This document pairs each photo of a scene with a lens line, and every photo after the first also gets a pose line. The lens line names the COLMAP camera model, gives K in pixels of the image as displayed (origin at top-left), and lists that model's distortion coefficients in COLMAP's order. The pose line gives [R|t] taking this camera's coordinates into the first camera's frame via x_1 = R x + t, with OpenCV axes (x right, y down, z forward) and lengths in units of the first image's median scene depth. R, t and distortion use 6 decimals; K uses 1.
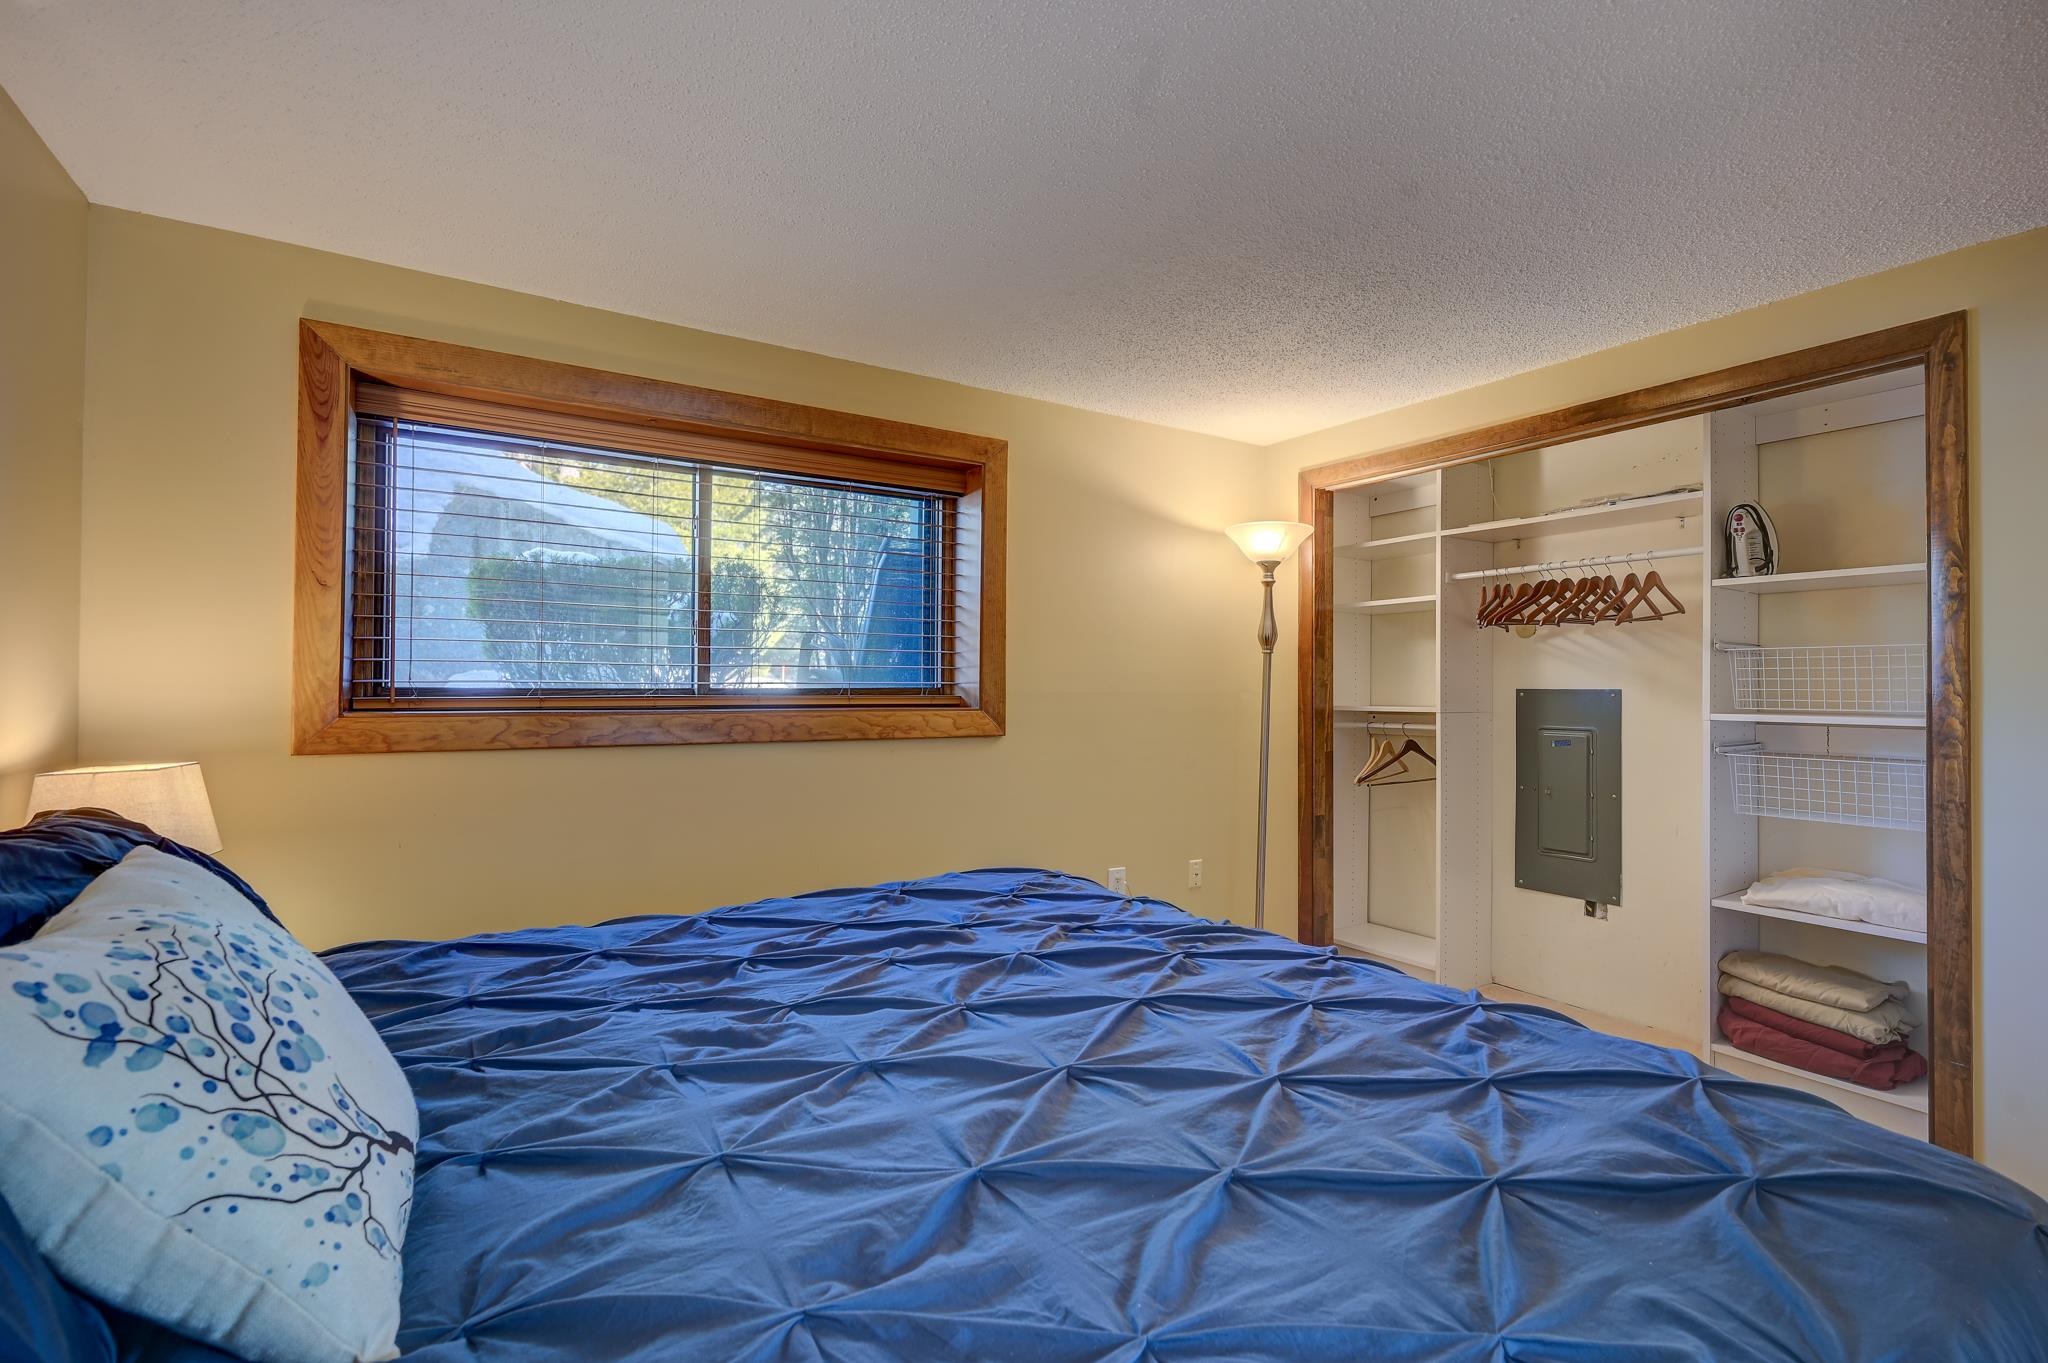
lens RADIAL K [[927.9, 0, 1025.4], [0, 927.9, 679.4], [0, 0, 1]] dist [-0.003743, 0.002826]
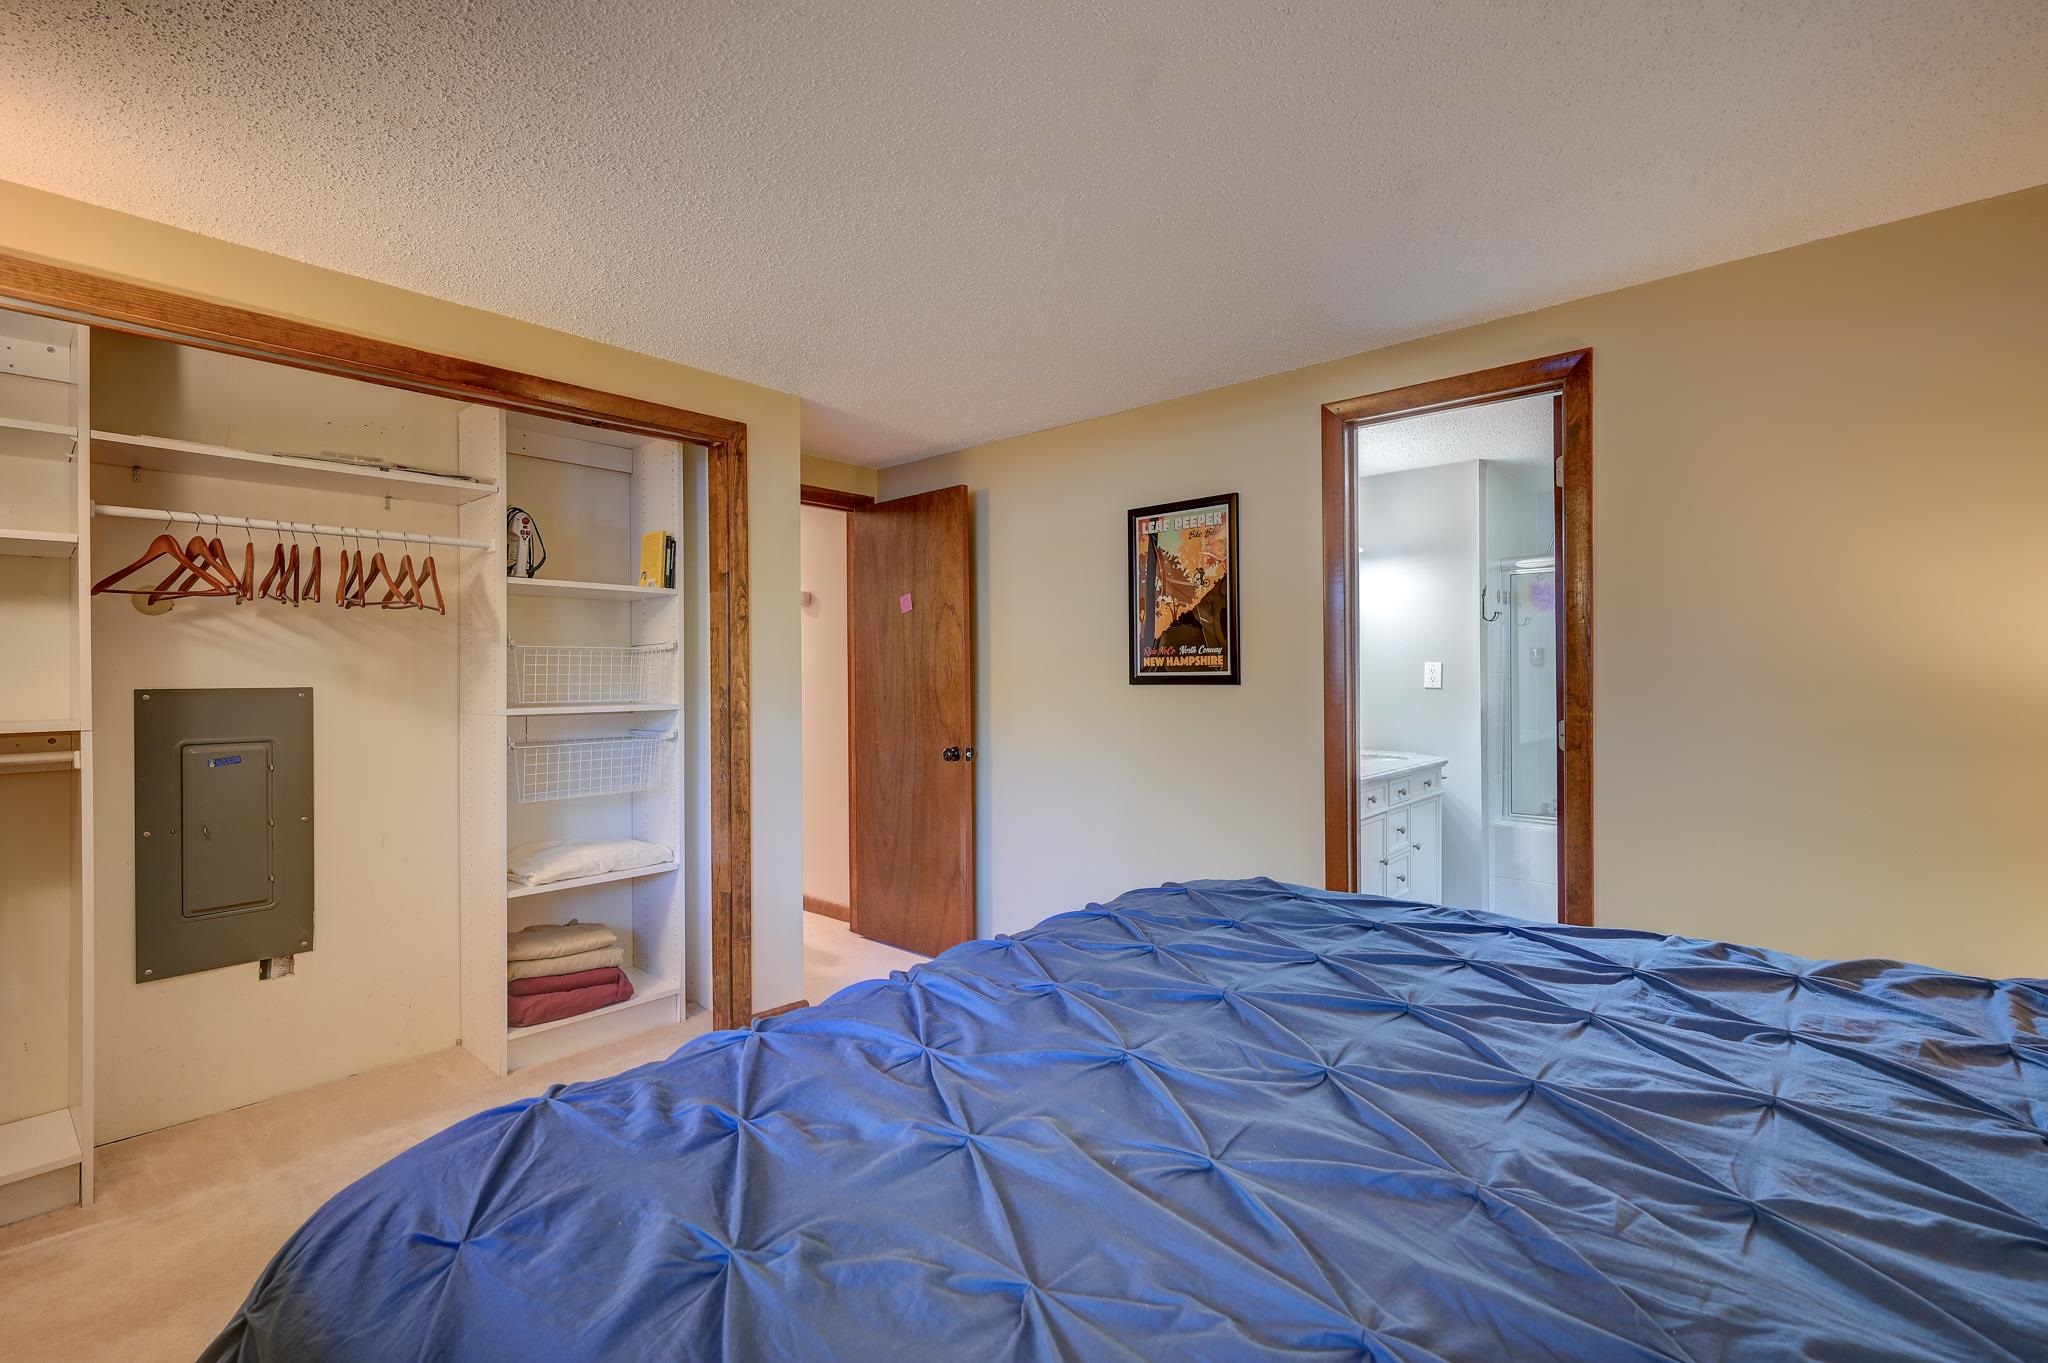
lens RADIAL K [[927.9, 0, 1019.9], [0, 927.9, 674.3], [0, 0, 1]] dist [-0.003743, 0.002826]
pose [[-0.292619, -0.000787, 0.956229, -0.400985], [-0.000100, 1.000000, 0.000792, -0.001656], [-0.956229, 0.000136, -0.292619, 0.778617]]
